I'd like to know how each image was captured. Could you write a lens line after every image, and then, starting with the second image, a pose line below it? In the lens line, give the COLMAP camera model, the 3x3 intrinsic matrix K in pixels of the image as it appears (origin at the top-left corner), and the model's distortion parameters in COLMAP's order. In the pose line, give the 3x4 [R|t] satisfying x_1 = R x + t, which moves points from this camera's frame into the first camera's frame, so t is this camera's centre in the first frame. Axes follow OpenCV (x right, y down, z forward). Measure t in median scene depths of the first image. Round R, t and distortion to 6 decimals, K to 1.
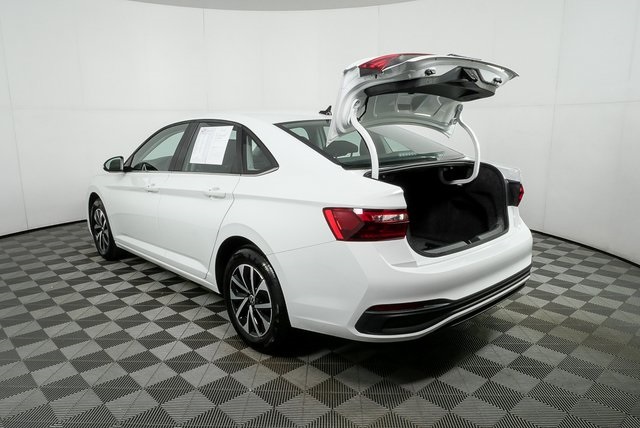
lens RADIAL K [[459.9, 0, 319.4], [0, 459.9, 214.0], [0, 0, 1]] dist [-0.030443, 0.019856]
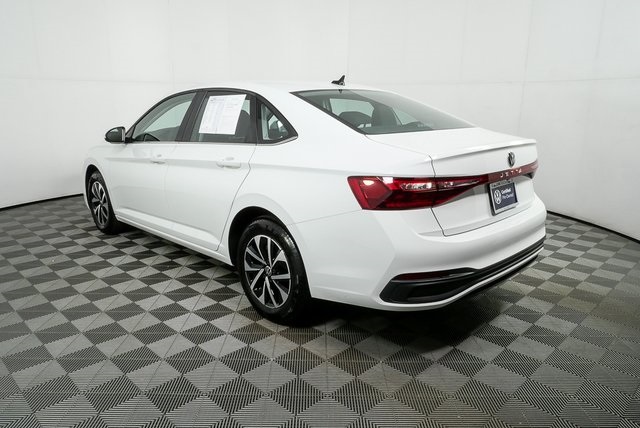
lens RADIAL K [[459.9, 0, 319.3], [0, 459.9, 215.0], [0, 0, 1]] dist [-0.030443, 0.019856]
pose [[0.999335, 0.003059, 0.036348, -0.073324], [-0.004793, 0.998849, 0.047732, 0.017876], [-0.036160, -0.047875, 0.998199, 0.011089]]
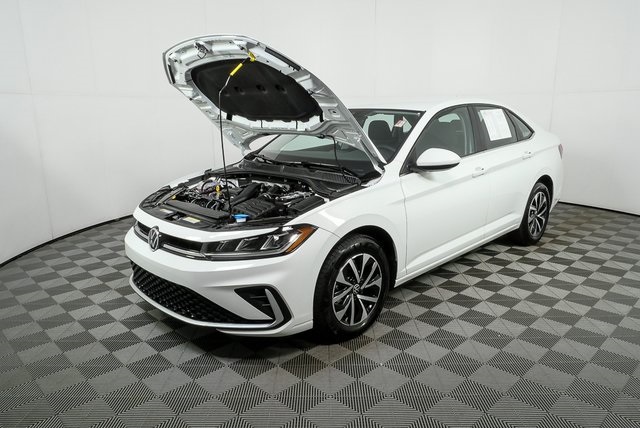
lens RADIAL K [[459.9, 0, 316.1], [0, 459.9, 209.9], [0, 0, 1]] dist [-0.030443, 0.019856]
pose [[-0.010313, -0.210308, 0.977581, -1.745317], [0.208282, 0.955738, 0.207806, -0.334201], [-0.978014, 0.205756, 0.033947, 1.717174]]
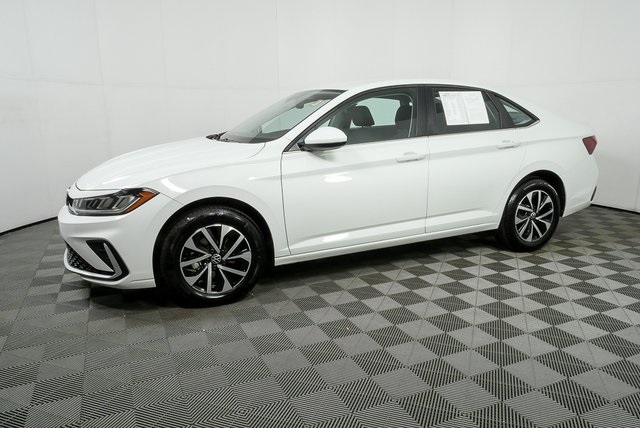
lens RADIAL K [[459.9, 0, 340.0], [0, 459.9, 219.6], [0, 0, 1]] dist [-0.030443, 0.019856]
pose [[0.320518, -0.214678, 0.922595, -1.645429], [0.186253, 0.969249, 0.160828, -0.140065], [-0.928751, 0.120288, 0.350646, 1.060588]]
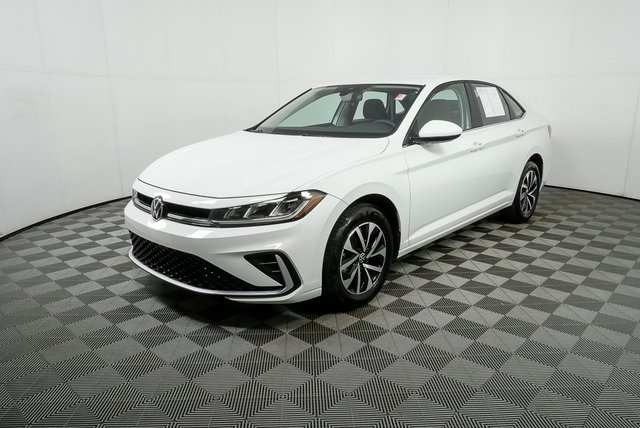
lens RADIAL K [[459.9, 0, 315.0], [0, 459.9, 211.1], [0, 0, 1]] dist [-0.030443, 0.019856]
pose [[-0.055420, -0.223682, 0.973085, -1.752729], [0.203094, 0.951684, 0.230329, -0.292618], [-0.977590, 0.210392, -0.007314, 1.788568]]
